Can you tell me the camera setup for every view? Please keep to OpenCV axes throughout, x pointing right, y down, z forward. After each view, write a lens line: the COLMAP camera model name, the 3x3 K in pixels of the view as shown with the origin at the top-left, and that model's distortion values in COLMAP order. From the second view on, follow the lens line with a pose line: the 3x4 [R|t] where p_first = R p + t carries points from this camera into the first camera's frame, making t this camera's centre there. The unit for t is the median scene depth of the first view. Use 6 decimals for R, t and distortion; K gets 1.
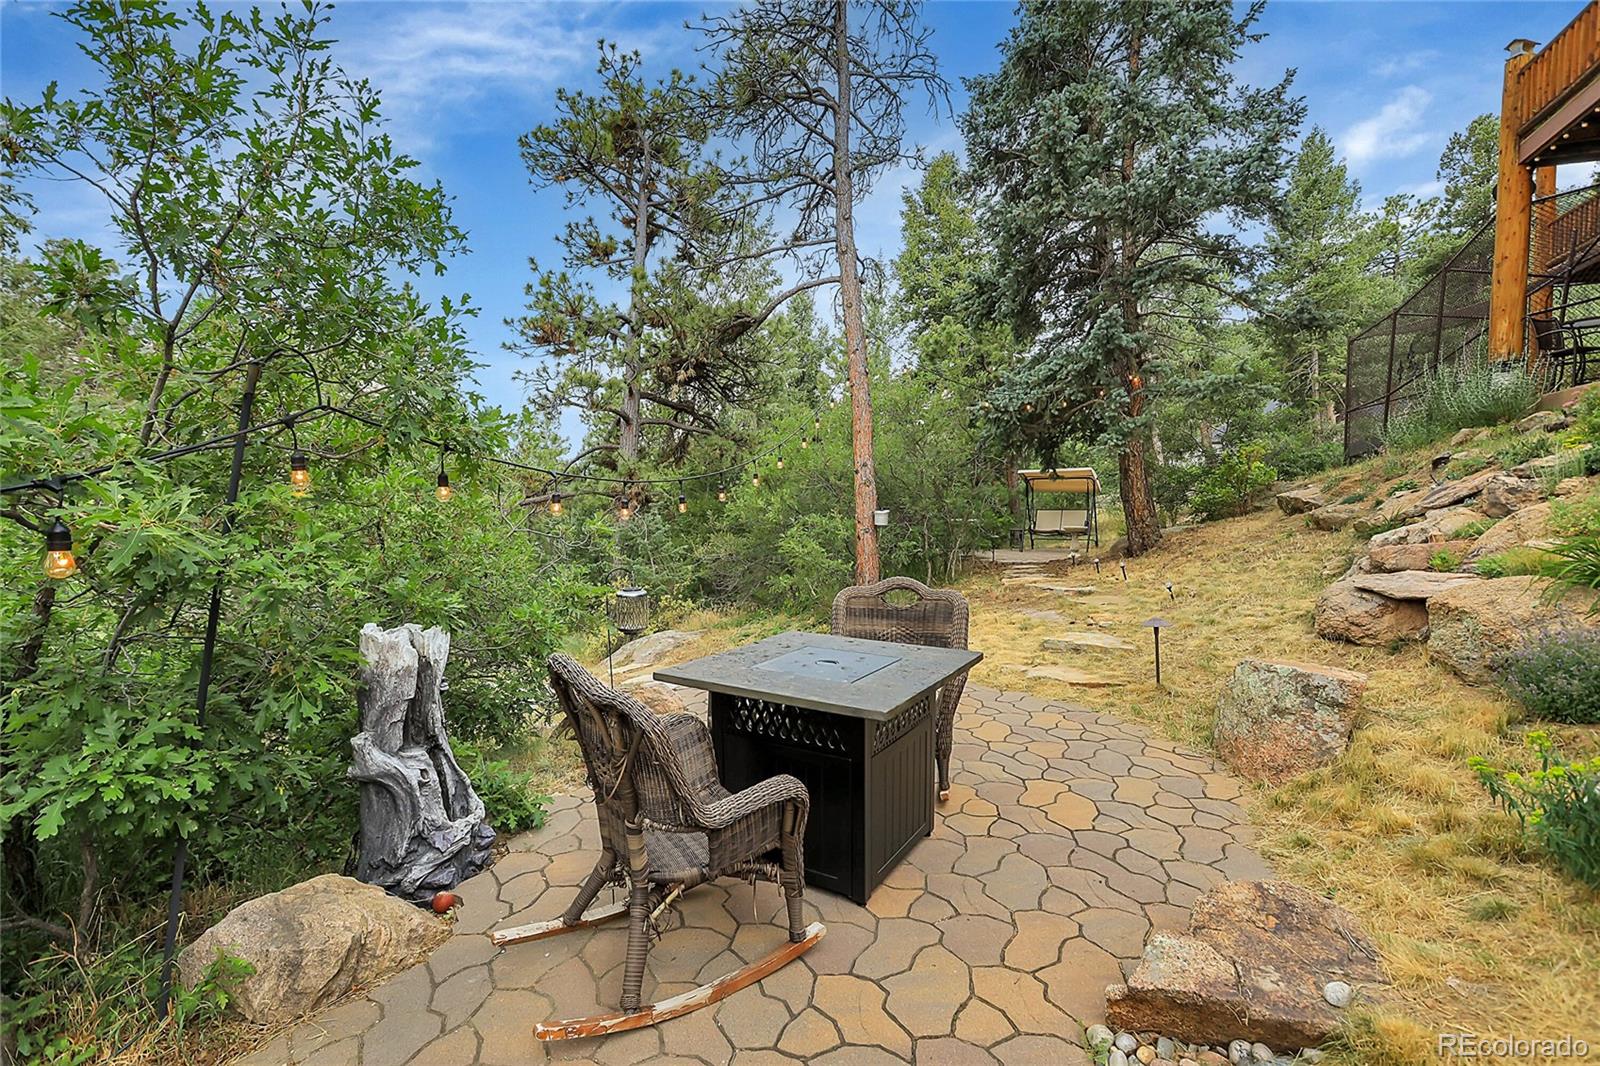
lens RADIAL K [[713.6, 0, 802.0], [0, 713.6, 532.6], [0, 0, 1]] dist [-0.003413, -0.000059]
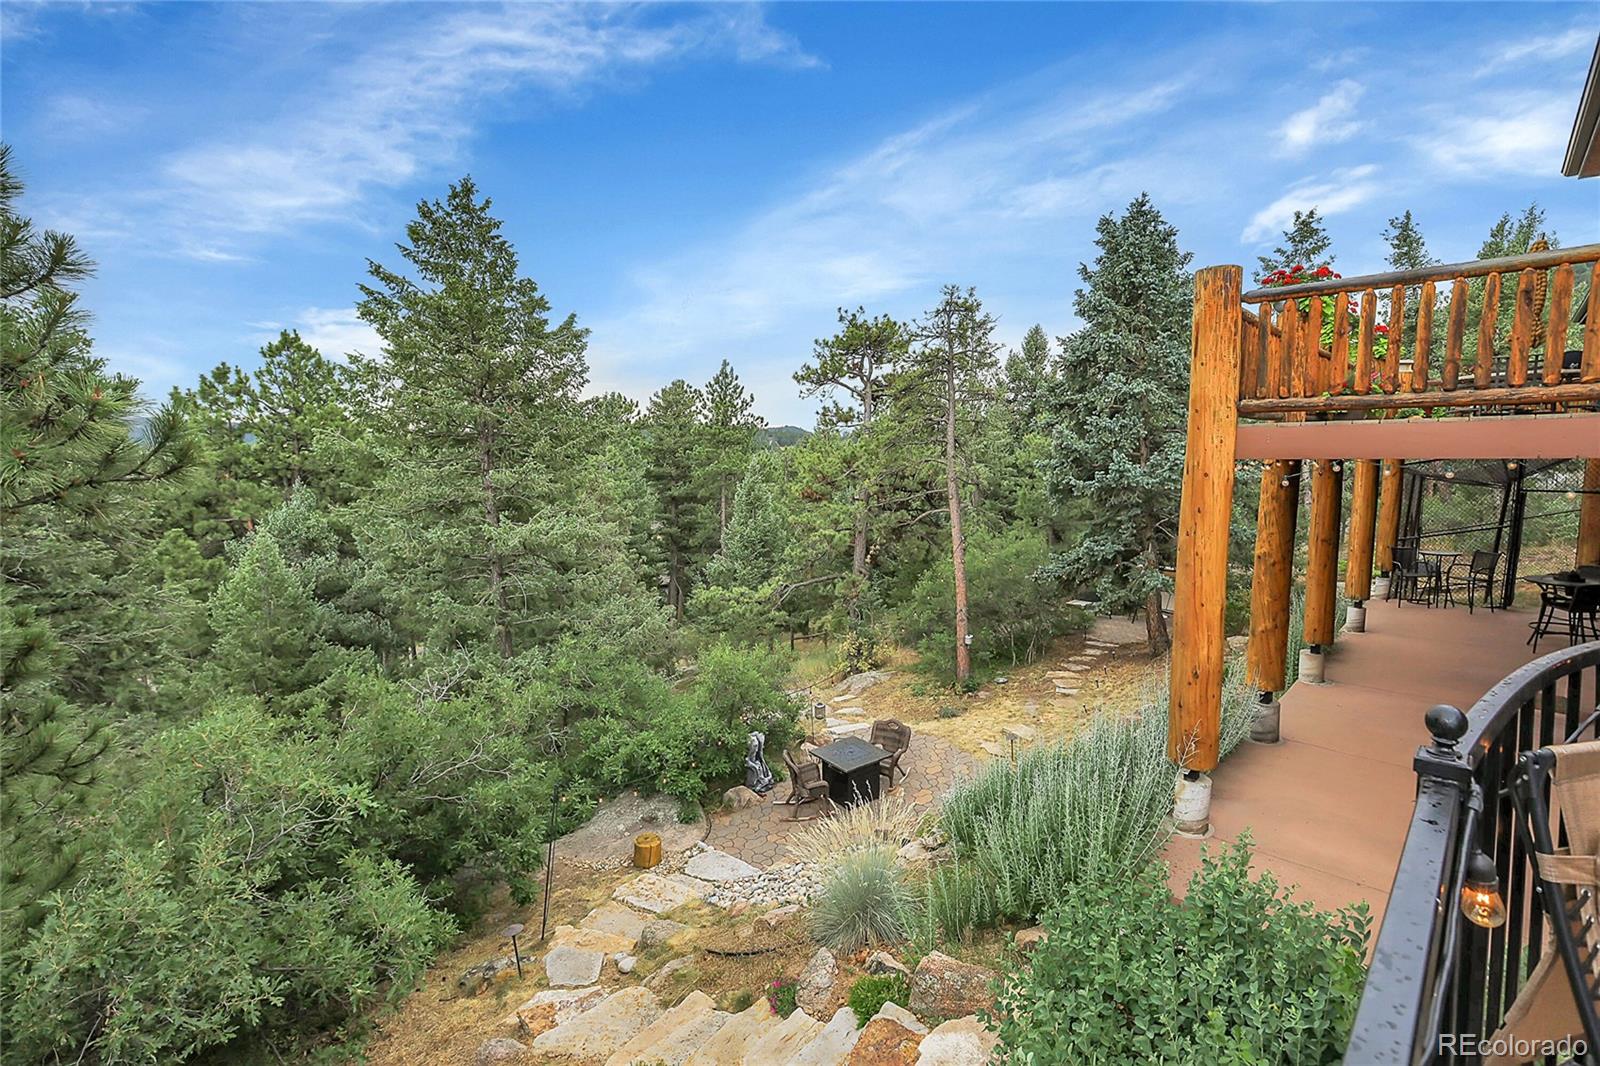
lens RADIAL K [[713.6, 0, 799.7], [0, 713.6, 531.3], [0, 0, 1]] dist [-0.003413, -0.000059]
pose [[0.921798, 0.020954, -0.387105, 1.424843], [0.003943, 0.997980, 0.063412, -1.437082], [0.387651, -0.059979, 0.919853, -2.972080]]
